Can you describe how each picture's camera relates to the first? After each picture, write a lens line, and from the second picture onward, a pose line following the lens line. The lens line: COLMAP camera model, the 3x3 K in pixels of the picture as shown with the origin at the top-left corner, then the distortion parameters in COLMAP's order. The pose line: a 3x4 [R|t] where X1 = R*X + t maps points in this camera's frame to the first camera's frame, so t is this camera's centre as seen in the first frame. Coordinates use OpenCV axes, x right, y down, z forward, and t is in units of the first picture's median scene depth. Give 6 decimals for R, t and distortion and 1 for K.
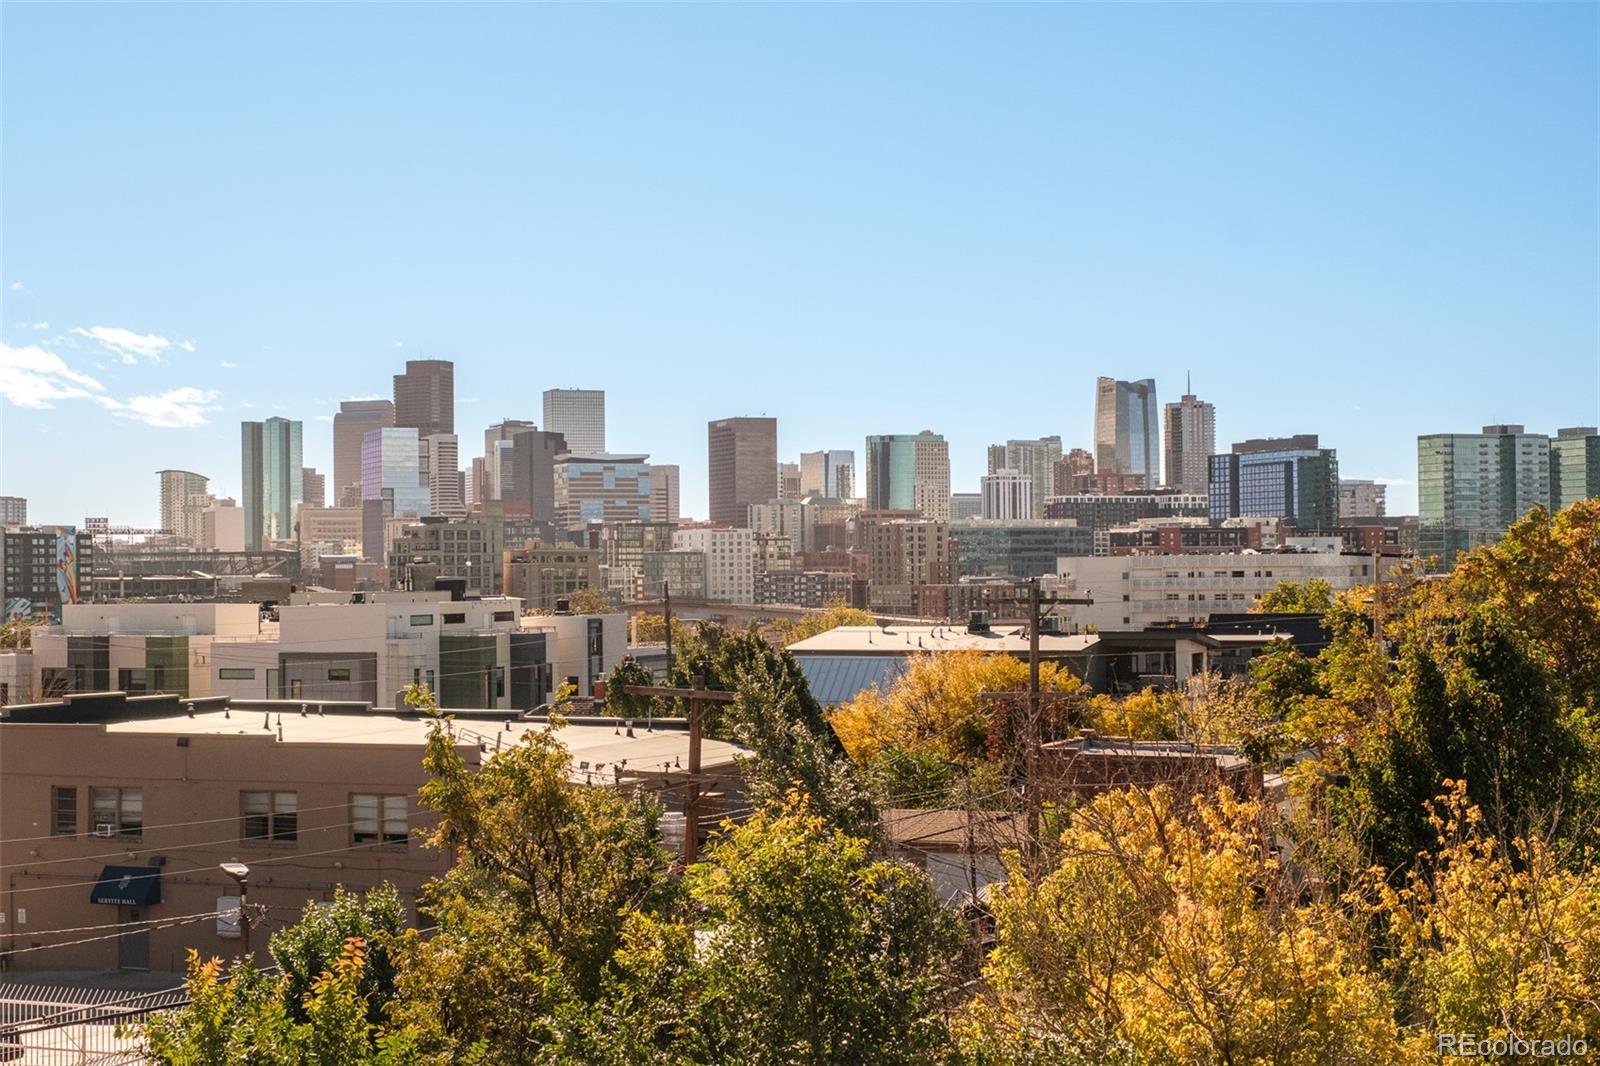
lens RADIAL K [[2576.5, 0, 800.1], [0, 2576.5, 536.7], [0, 0, 1]] dist [0.030906, 0.000000]
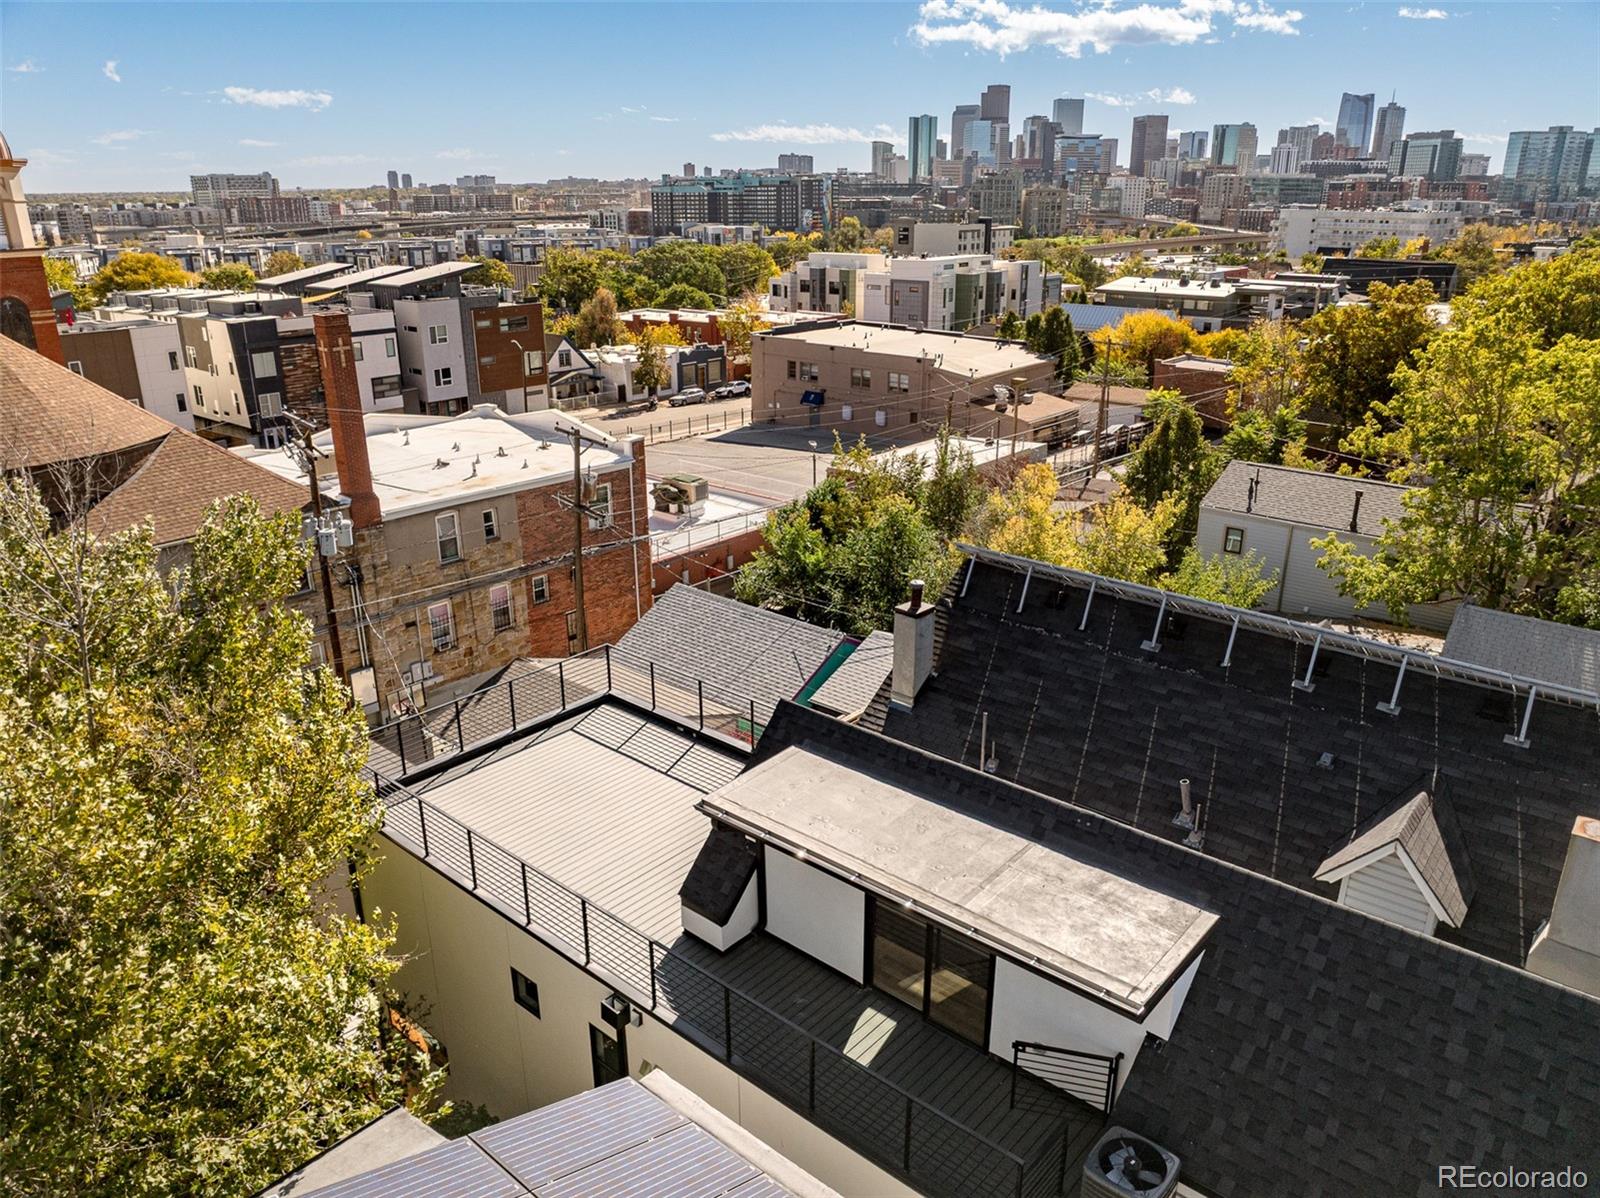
lens RADIAL K [[1132.5, 0, 799.1], [0, 1132.5, 610.9], [0, 0, 1]] dist [-0.035051, -0.005234]
pose [[0.954595, 0.109846, -0.276917, 0.043946], [-0.002577, 0.932549, 0.361035, -0.044738], [0.297897, -0.343928, 0.890489, -0.087179]]
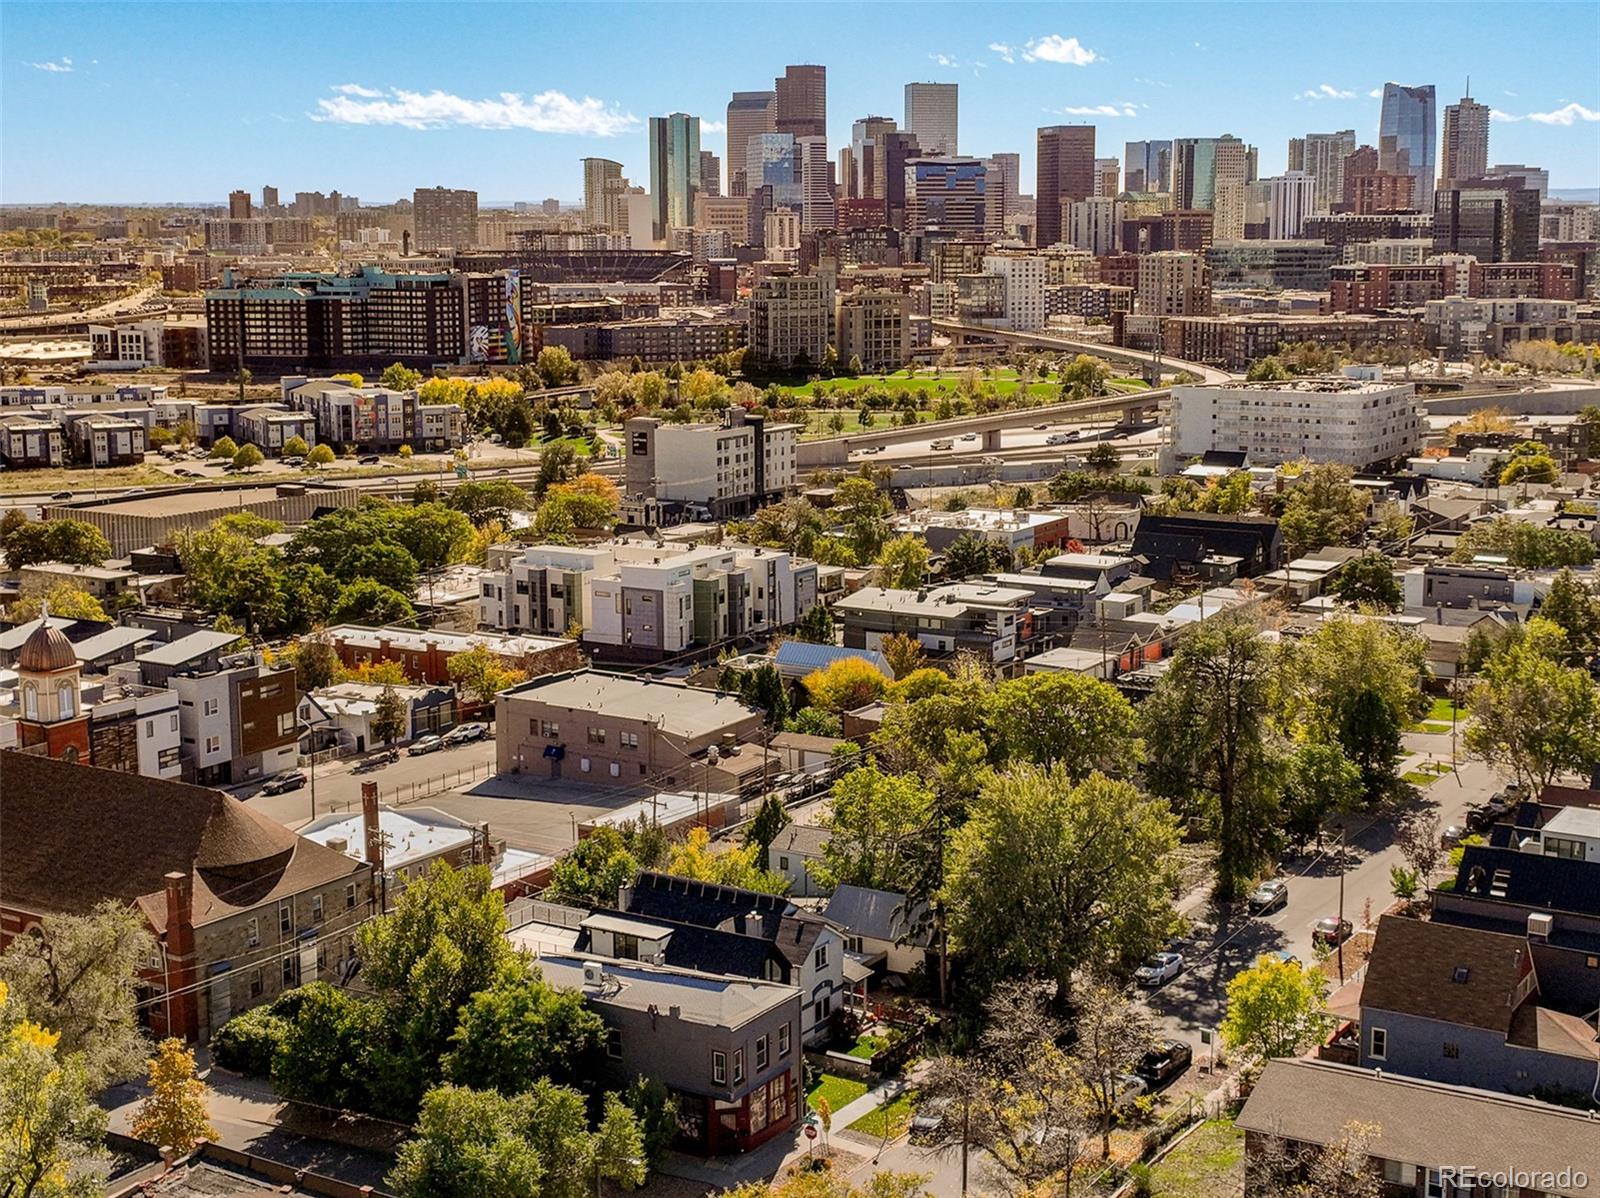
lens RADIAL K [[2139.0, 0, 805.3], [0, 2139.0, 598.7], [0, 0, 1]] dist [0.008290, 0.000000]
pose [[0.990010, 0.028271, -0.138134, 0.191917], [-0.004130, 0.985086, 0.172015, -0.239986], [0.140937, -0.169726, 0.975361, -0.709056]]
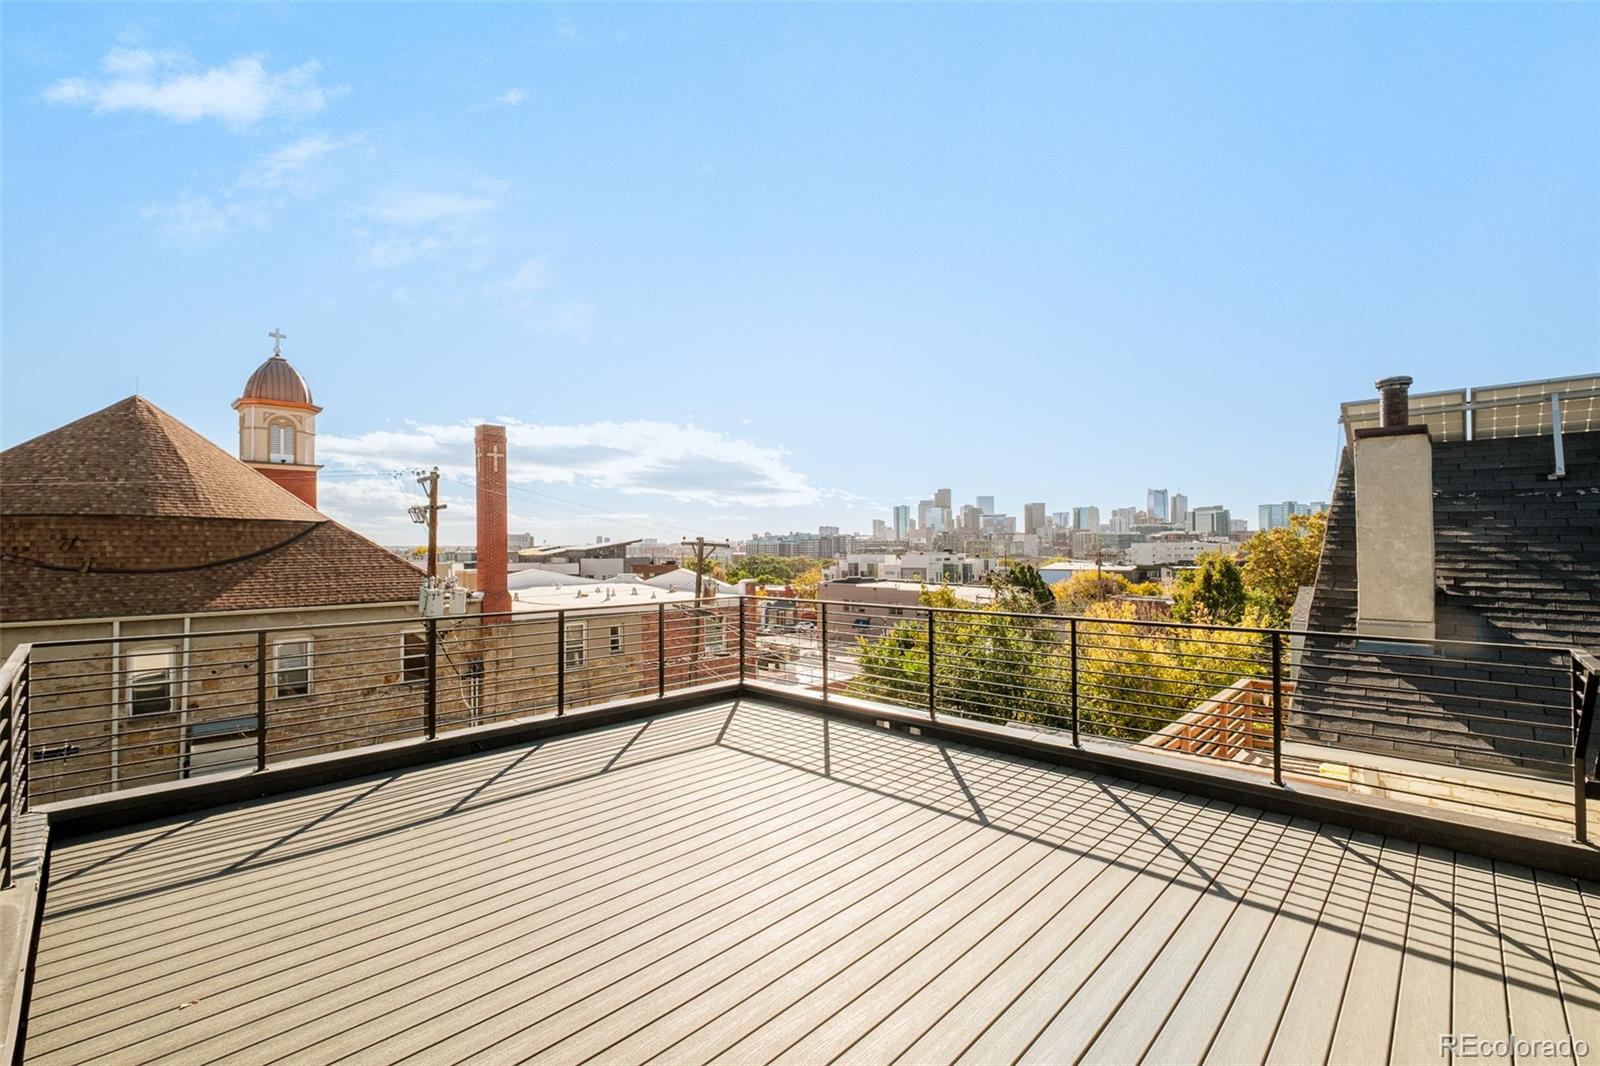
lens RADIAL K [[694.4, 0, 786.2], [0, 694.4, 540.9], [0, 0, 1]] dist [-0.014535, 0.000739]
pose [[0.933458, 0.001214, -0.358684, 0.008726], [0.000693, 0.999986, 0.005187, -0.000359], [0.358686, -0.005091, 0.933445, -0.025181]]
